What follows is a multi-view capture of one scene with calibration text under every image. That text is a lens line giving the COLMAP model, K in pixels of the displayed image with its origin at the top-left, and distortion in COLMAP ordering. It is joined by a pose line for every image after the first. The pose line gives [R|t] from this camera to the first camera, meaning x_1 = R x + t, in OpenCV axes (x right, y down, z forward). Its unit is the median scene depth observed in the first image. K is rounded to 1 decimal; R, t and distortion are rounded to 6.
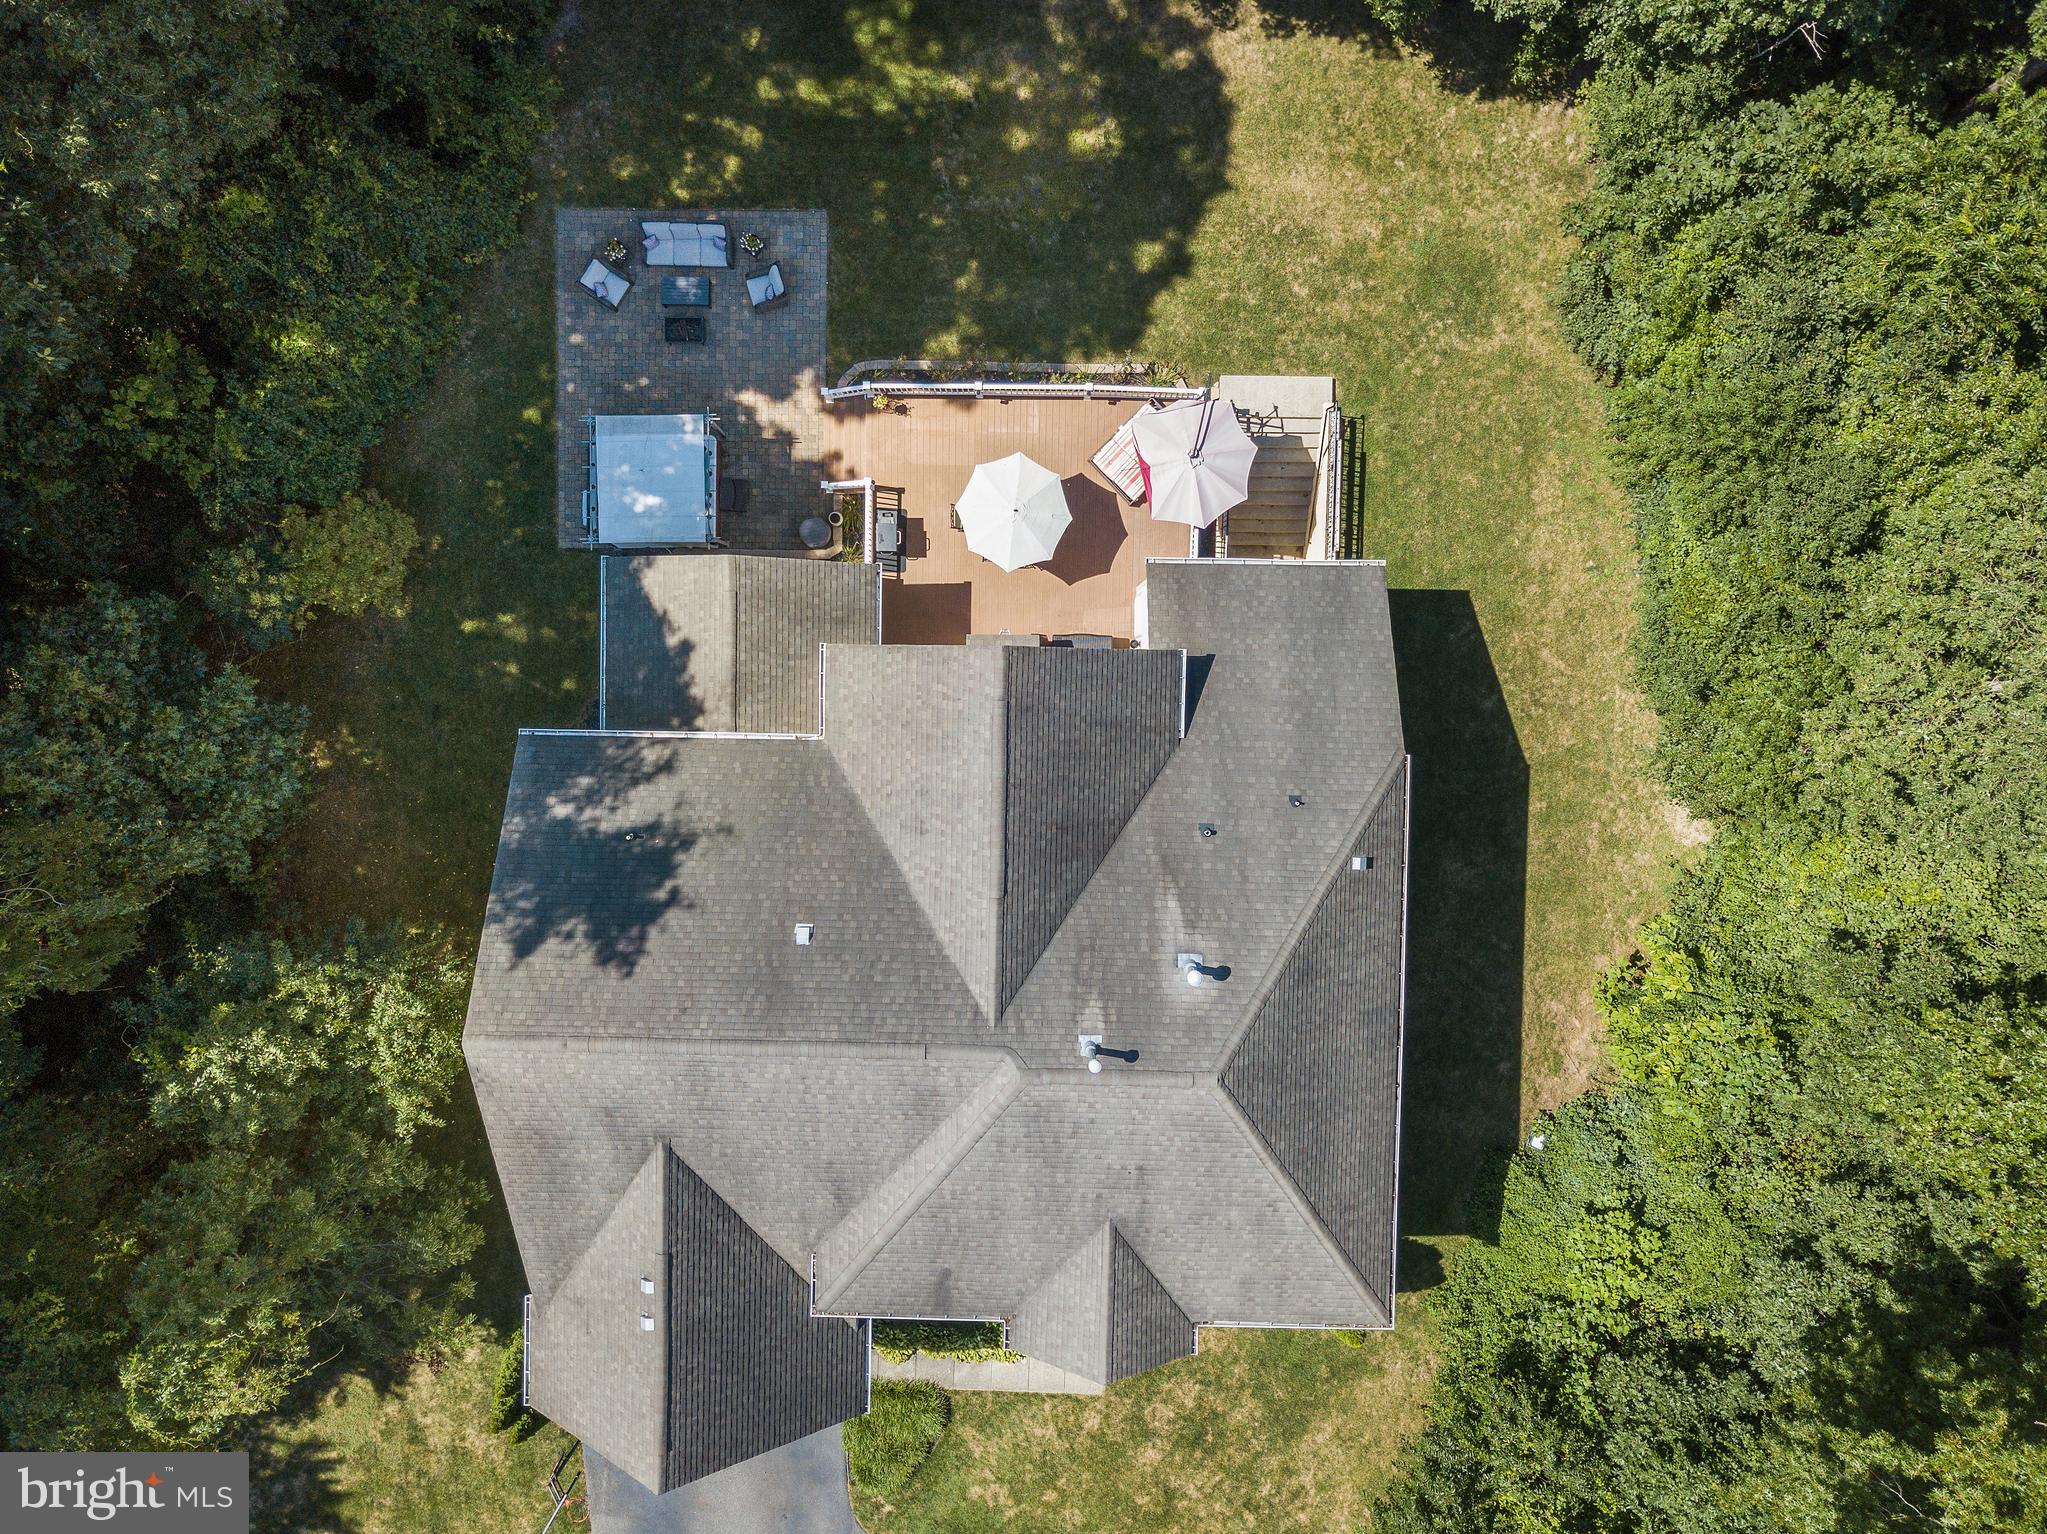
lens RADIAL K [[1600.7, 0, 1012.0], [0, 1600.7, 762.6], [0, 0, 1]] dist [0.029580, -0.002749]
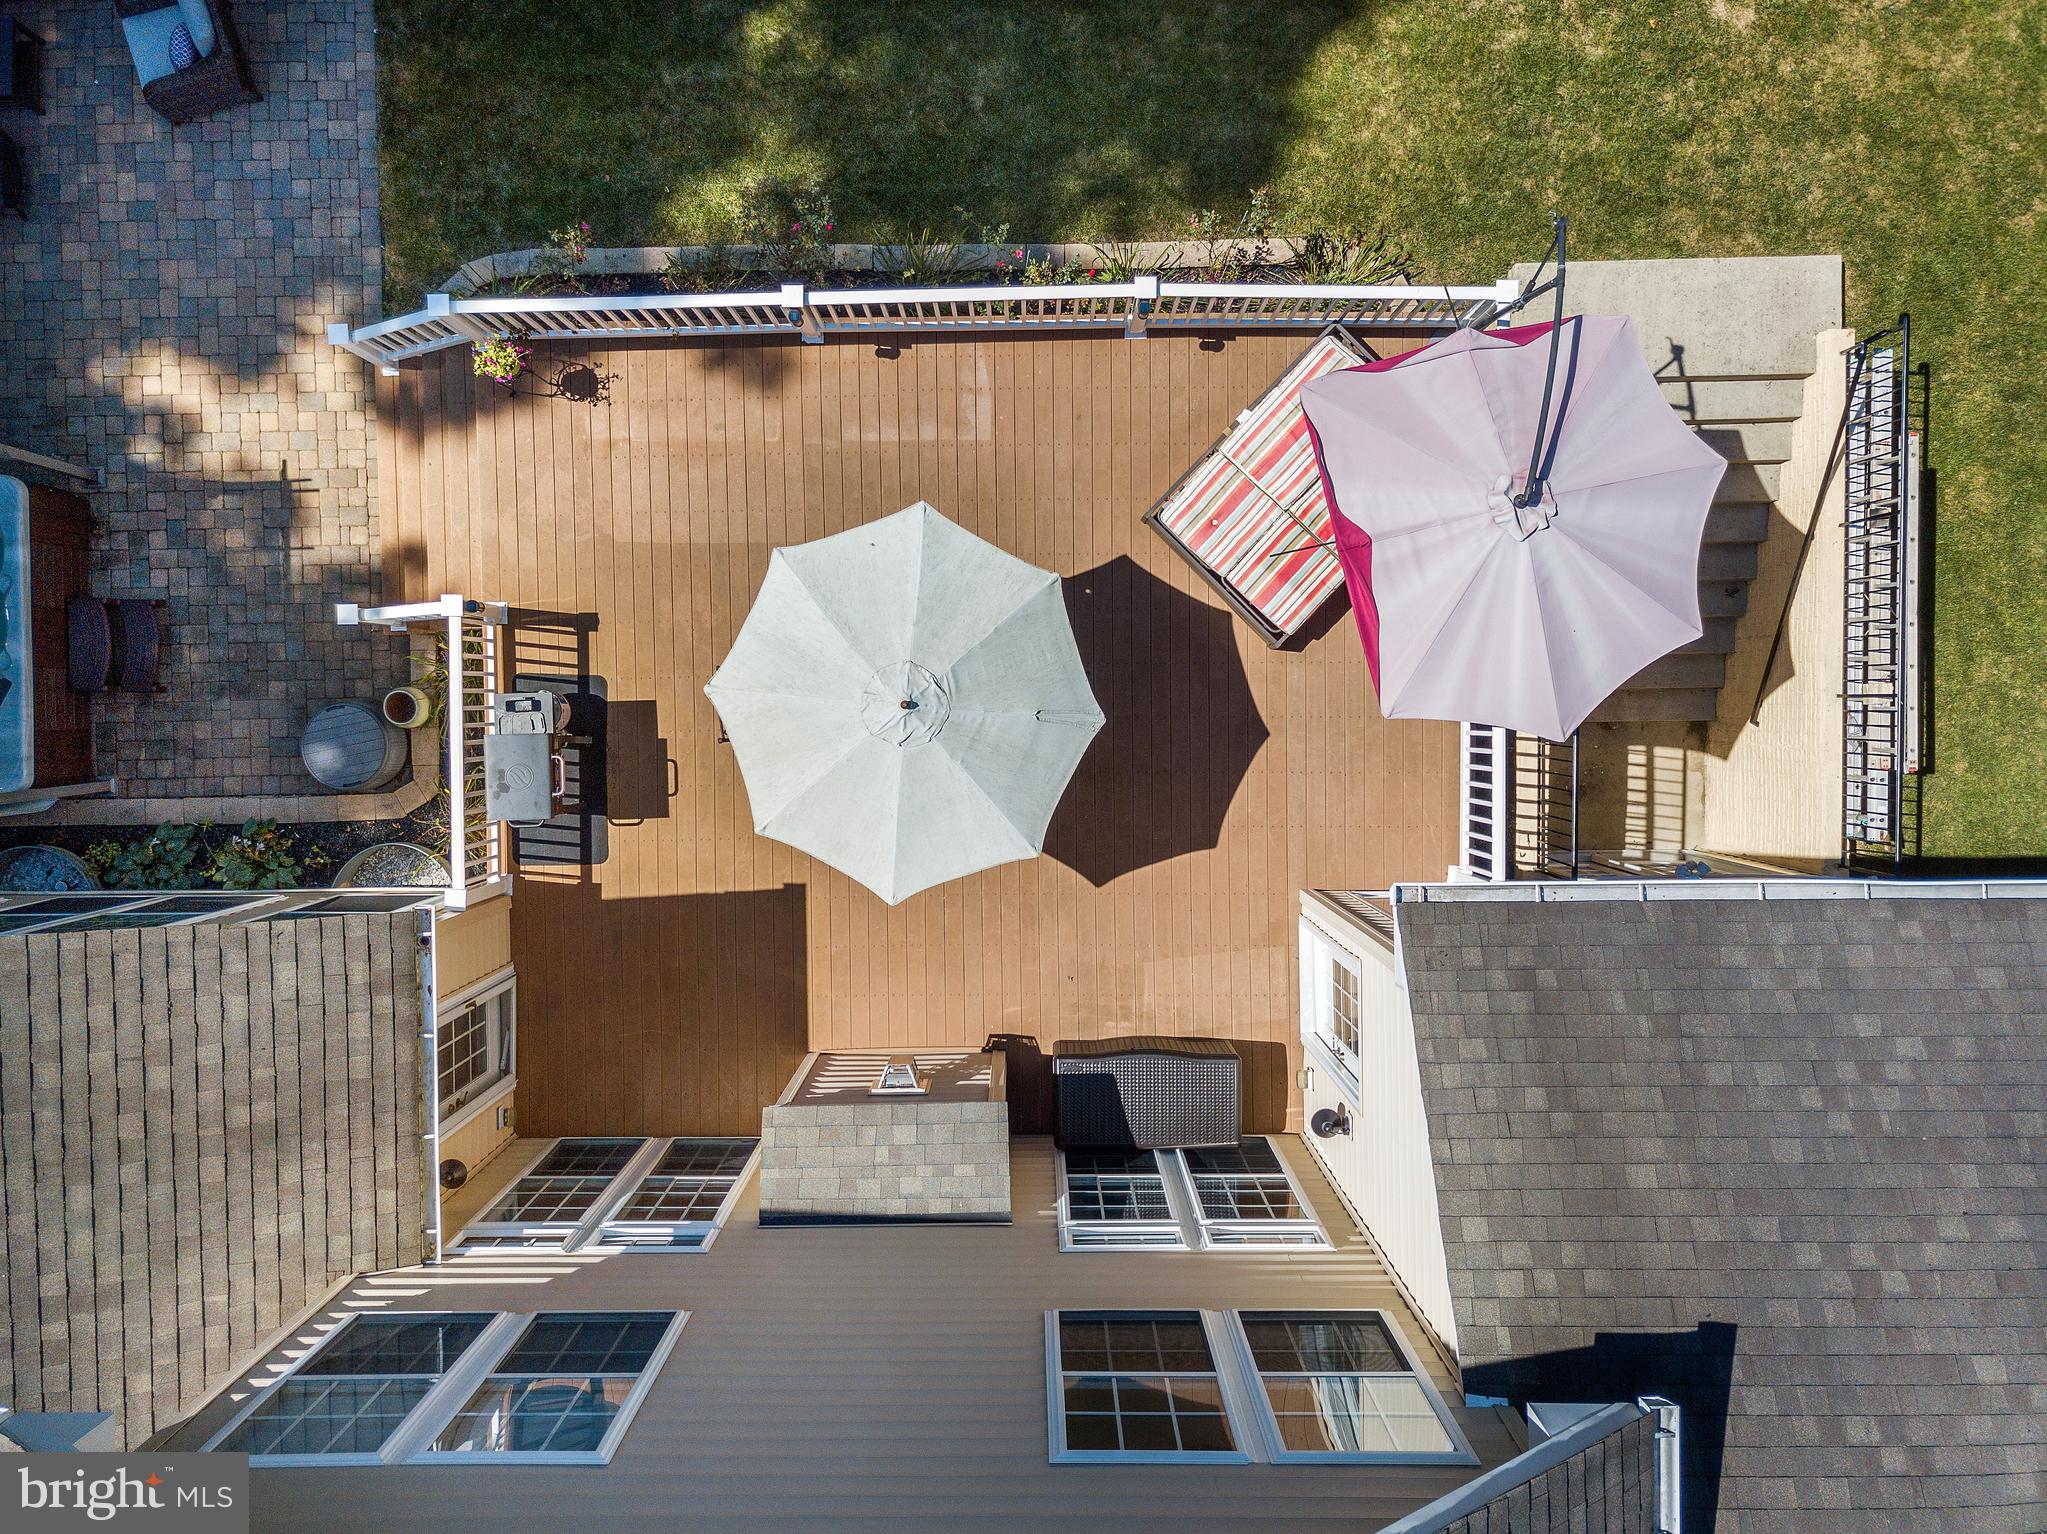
lens RADIAL K [[1600.7, 0, 1012.0], [0, 1600.7, 762.6], [0, 0, 1]] dist [0.029580, -0.002749]
pose [[0.999558, -0.029129, -0.006020, 0.020282], [0.028973, 0.999279, -0.024555, -0.127643], [0.006731, 0.024370, 0.999680, 0.652802]]
